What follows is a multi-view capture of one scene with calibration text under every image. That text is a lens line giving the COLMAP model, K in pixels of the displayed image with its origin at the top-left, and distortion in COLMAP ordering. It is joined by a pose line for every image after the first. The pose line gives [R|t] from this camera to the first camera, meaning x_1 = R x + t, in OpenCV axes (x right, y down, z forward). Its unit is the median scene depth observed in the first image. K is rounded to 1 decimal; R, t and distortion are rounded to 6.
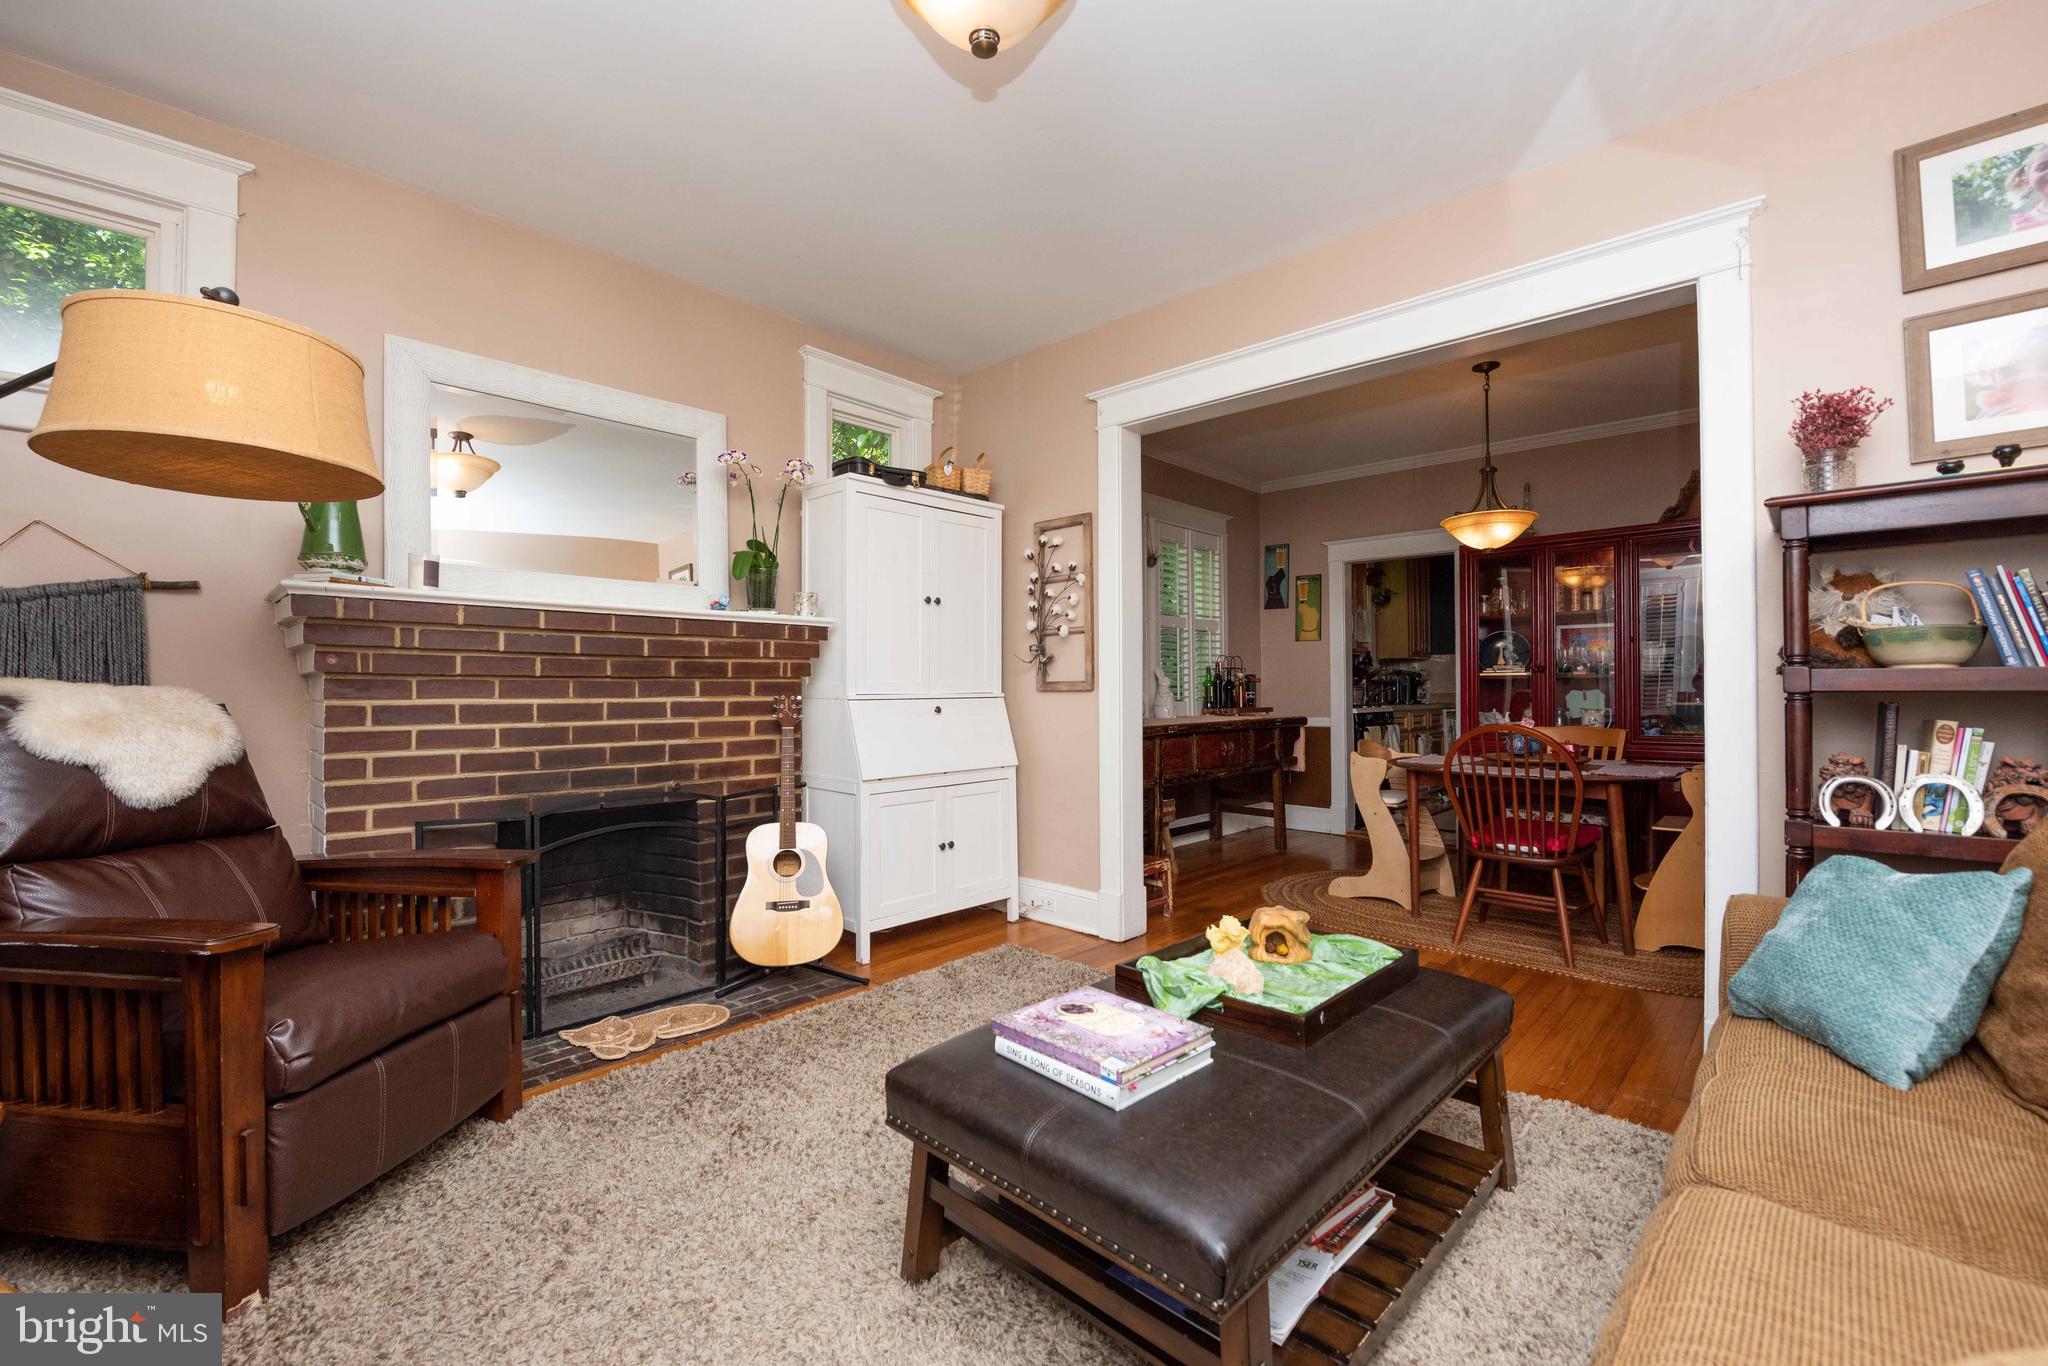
lens RADIAL K [[833.8, 0, 1034.4], [0, 833.8, 686.7], [0, 0, 1]] dist [-0.001027, -0.000180]
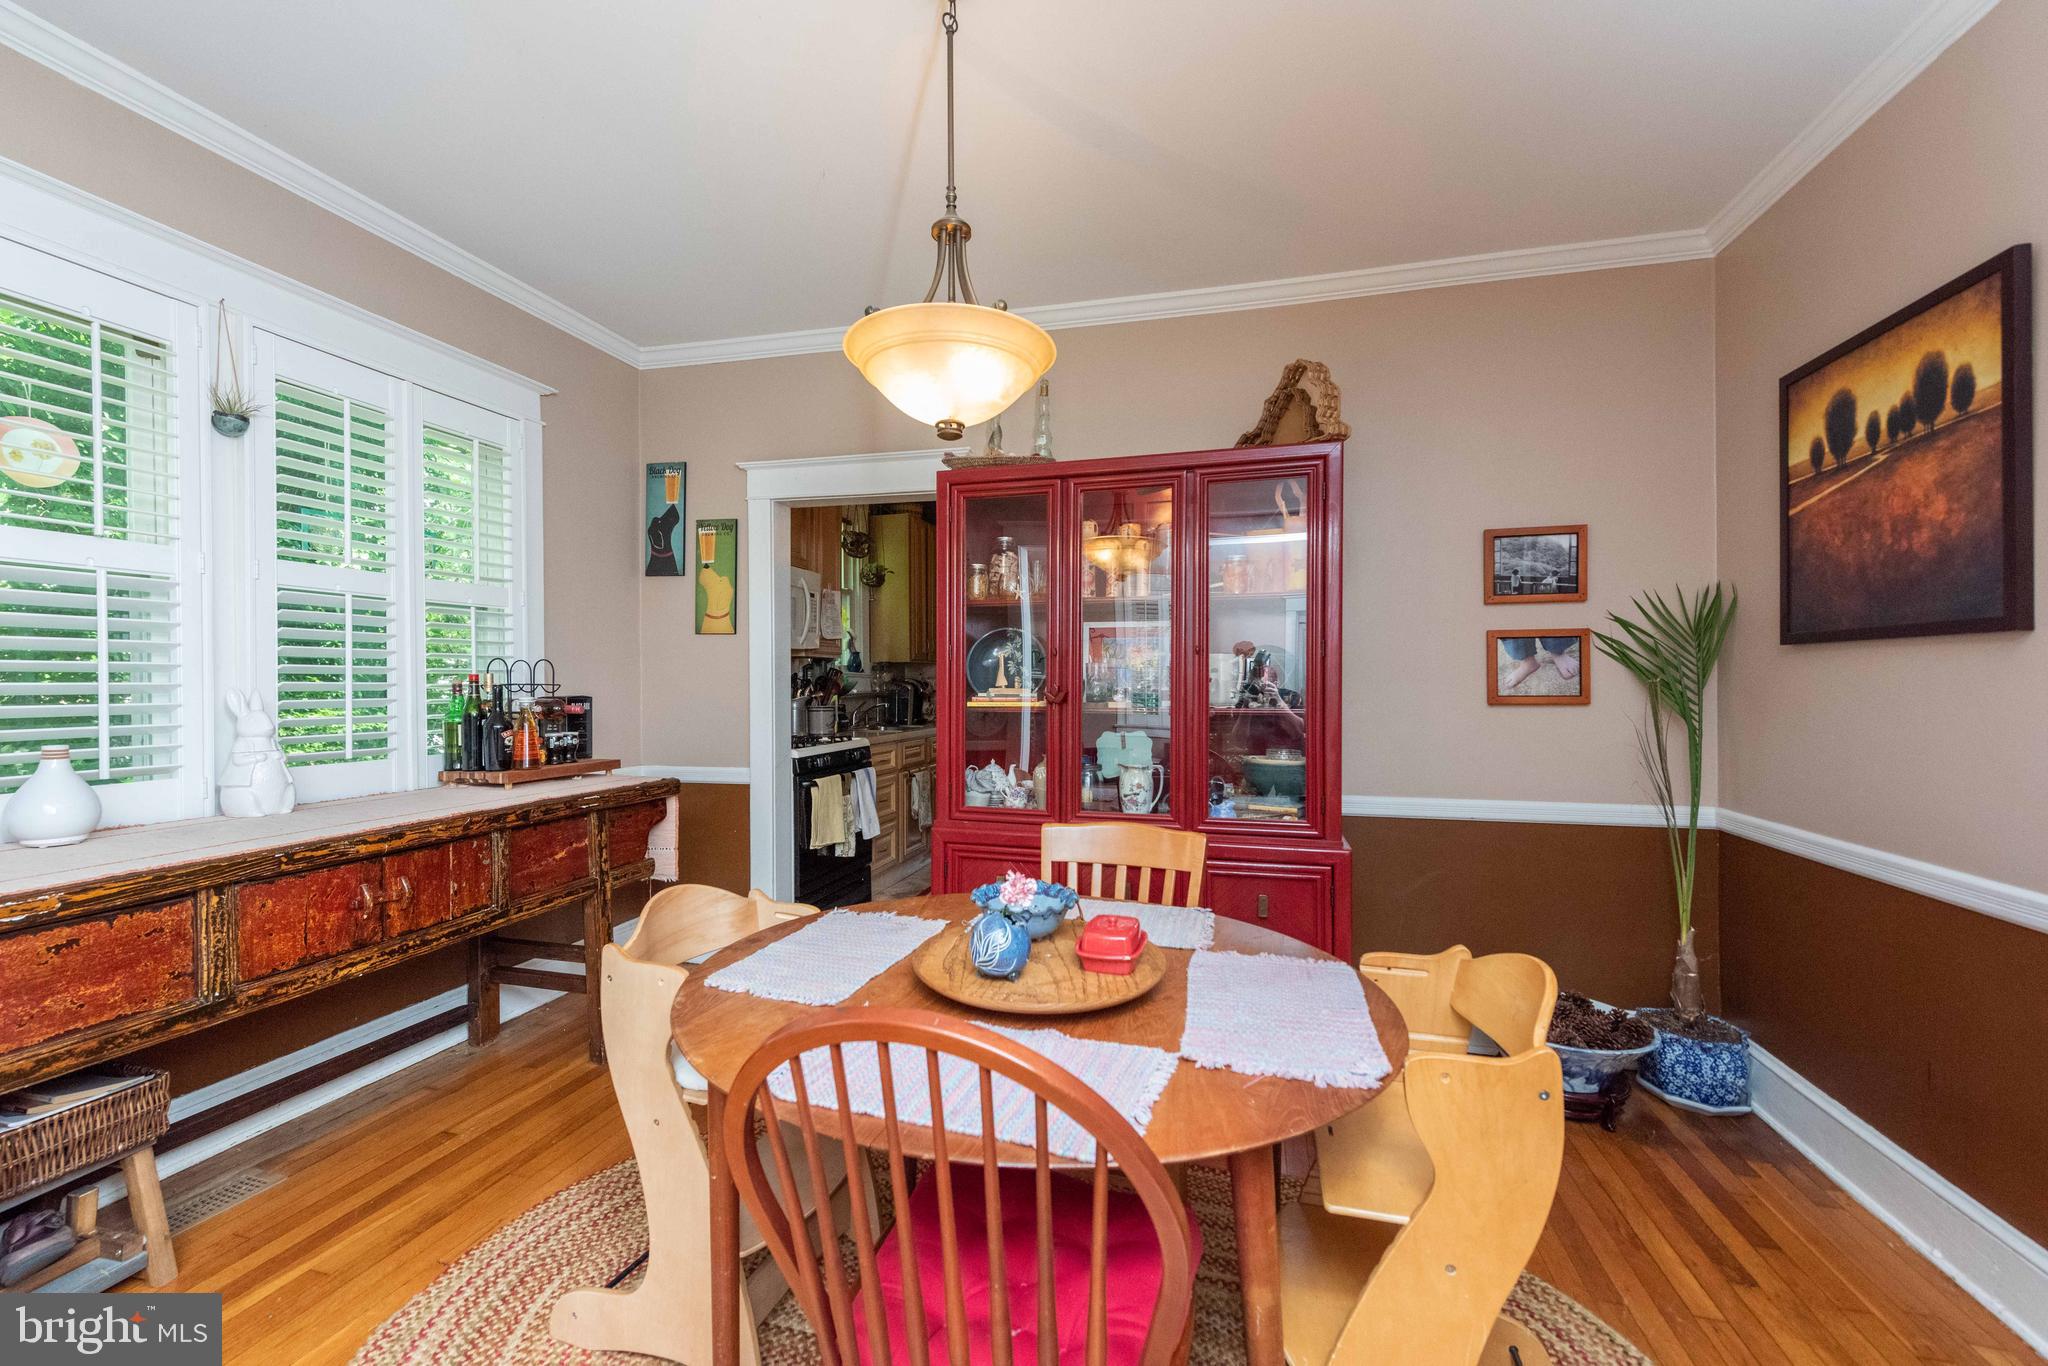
lens RADIAL K [[816.3, 0, 1018.3], [0, 816.3, 684.3], [0, 0, 1]] dist [0.000692, -0.000327]
pose [[0.883183, 0.004569, 0.469006, 0.268722], [-0.008723, 0.999940, 0.006686, -0.028261], [-0.468947, -0.009996, 0.883170, 0.437705]]
